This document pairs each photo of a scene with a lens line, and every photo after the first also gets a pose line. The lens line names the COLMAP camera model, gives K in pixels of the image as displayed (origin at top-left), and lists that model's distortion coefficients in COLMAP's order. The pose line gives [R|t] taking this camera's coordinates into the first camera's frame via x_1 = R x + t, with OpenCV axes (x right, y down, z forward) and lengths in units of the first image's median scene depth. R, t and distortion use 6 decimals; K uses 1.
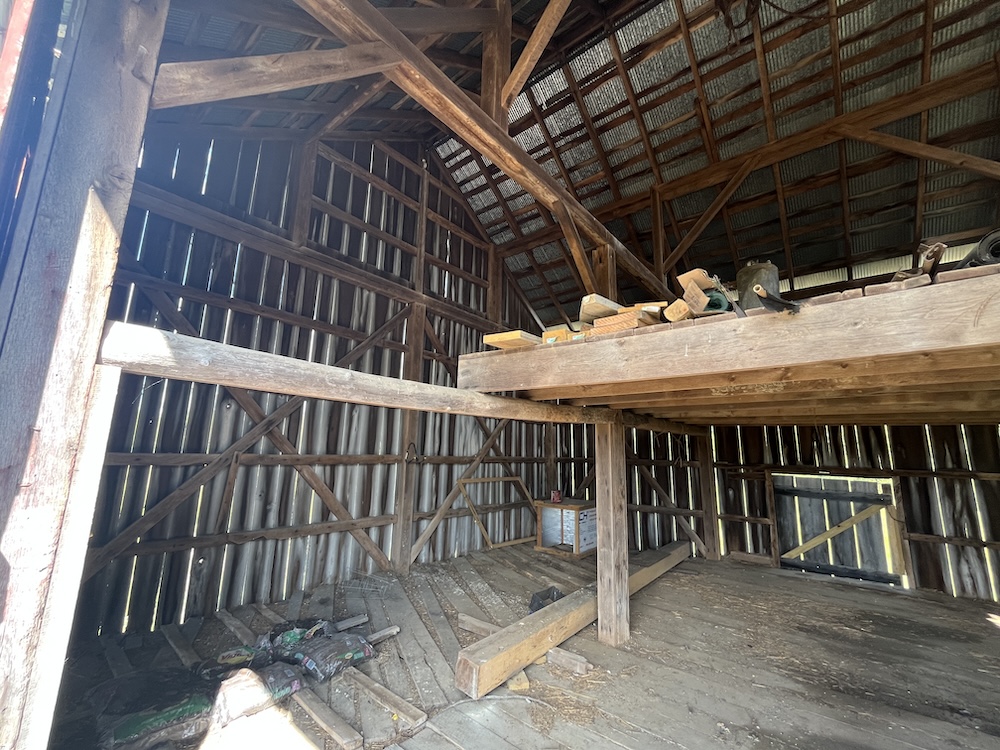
lens RADIAL K [[408.0, 0, 498.2], [0, 408.0, 374.1], [0, 0, 1]] dist [-0.003483, 0.000309]
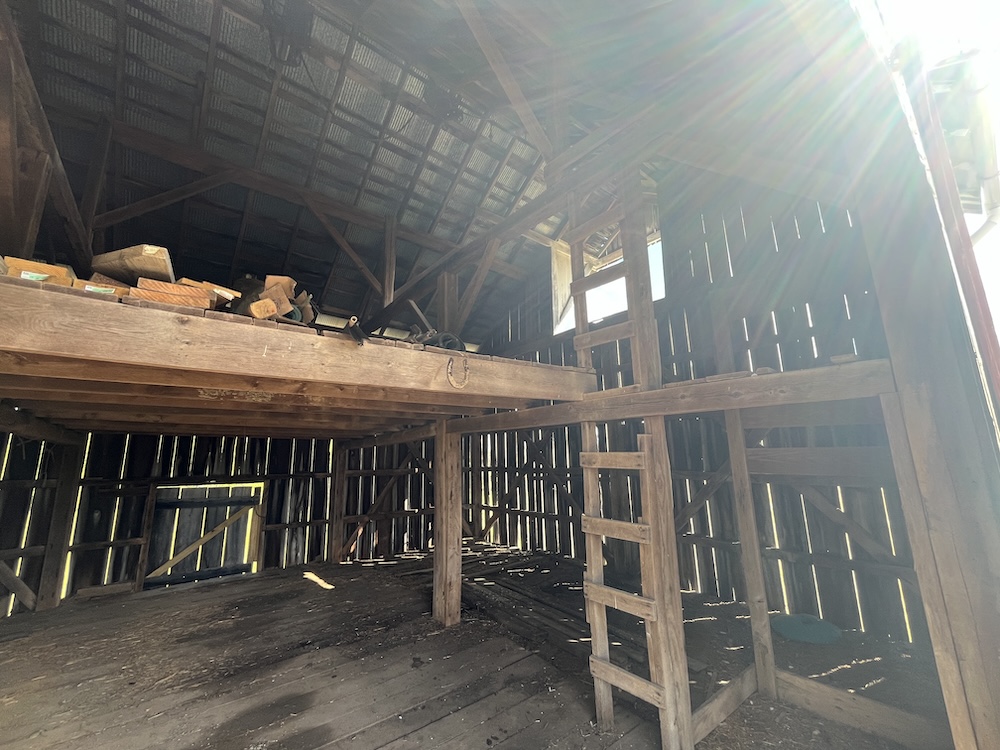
lens RADIAL K [[408.0, 0, 498.2], [0, 408.0, 374.1], [0, 0, 1]] dist [-0.003483, 0.000309]
pose [[0.213844, 0.180825, 0.959986, -0.123277], [-0.148526, 0.977312, -0.151003, 0.021666], [-0.965511, -0.110292, 0.235849, 0.073448]]
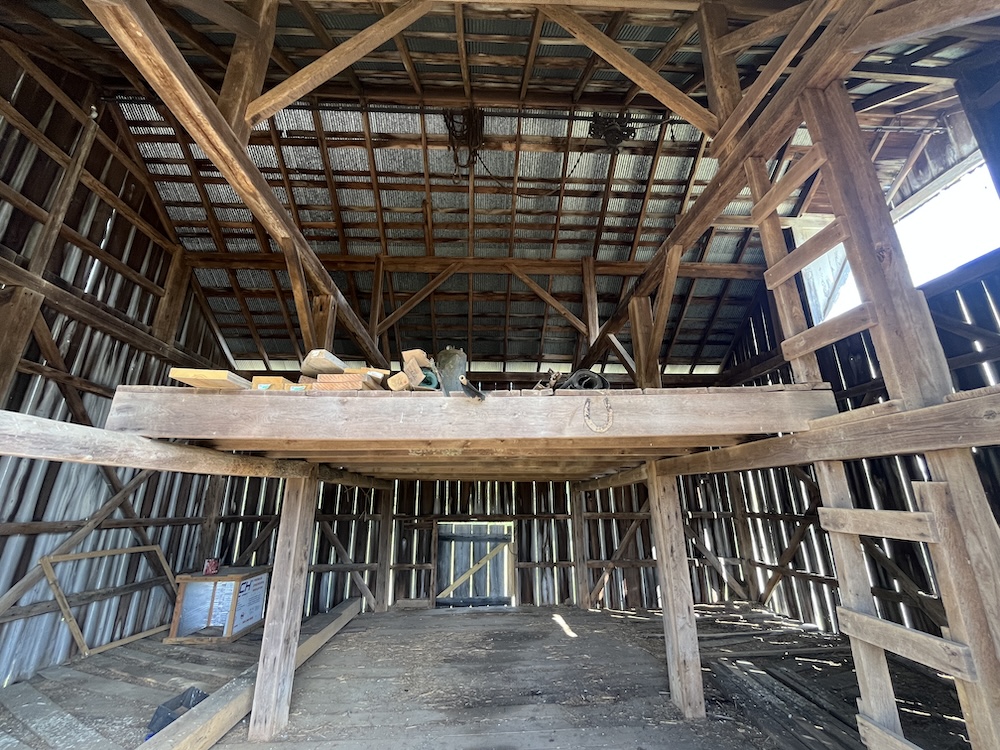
lens RADIAL K [[408.0, 0, 498.2], [0, 408.0, 374.1], [0, 0, 1]] dist [-0.003483, 0.000309]
pose [[0.745049, 0.177275, 0.643021, -0.030992], [-0.098452, 0.982703, -0.156850, -0.008694], [-0.659704, 0.053554, 0.749615, -0.012081]]
